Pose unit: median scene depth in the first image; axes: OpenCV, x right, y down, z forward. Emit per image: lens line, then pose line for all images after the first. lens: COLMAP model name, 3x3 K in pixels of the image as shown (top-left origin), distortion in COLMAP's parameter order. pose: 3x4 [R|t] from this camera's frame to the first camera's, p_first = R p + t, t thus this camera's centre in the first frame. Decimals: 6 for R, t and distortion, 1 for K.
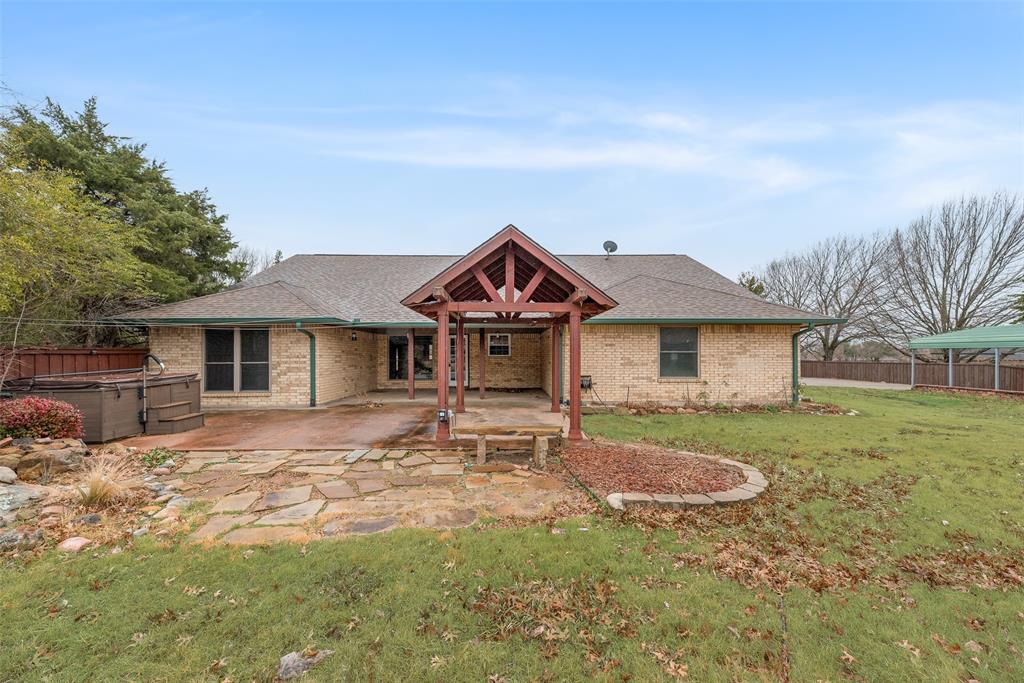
lens RADIAL K [[411.8, 0, 517.6], [0, 411.8, 357.1], [0, 0, 1]] dist [0.001119, 0.000179]
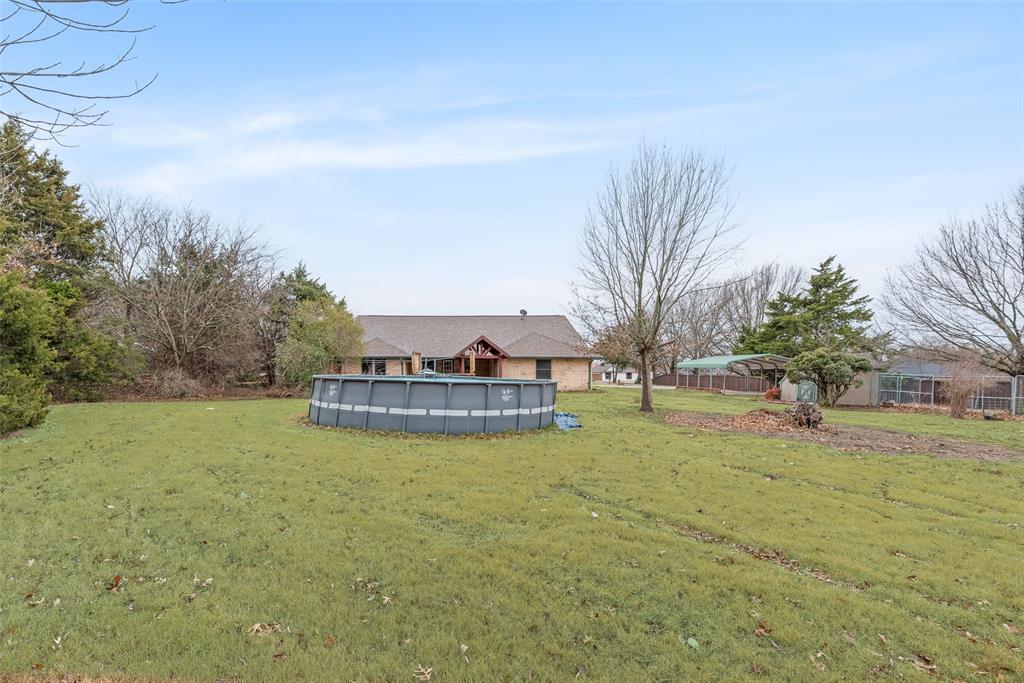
lens RADIAL K [[411.8, 0, 517.6], [0, 411.8, 357.1], [0, 0, 1]] dist [0.001119, 0.000179]
pose [[0.987933, 0.006873, 0.154726, -0.151172], [-0.000122, 0.999049, -0.043599, 0.021811], [-0.154879, 0.043054, 0.986995, -1.441124]]
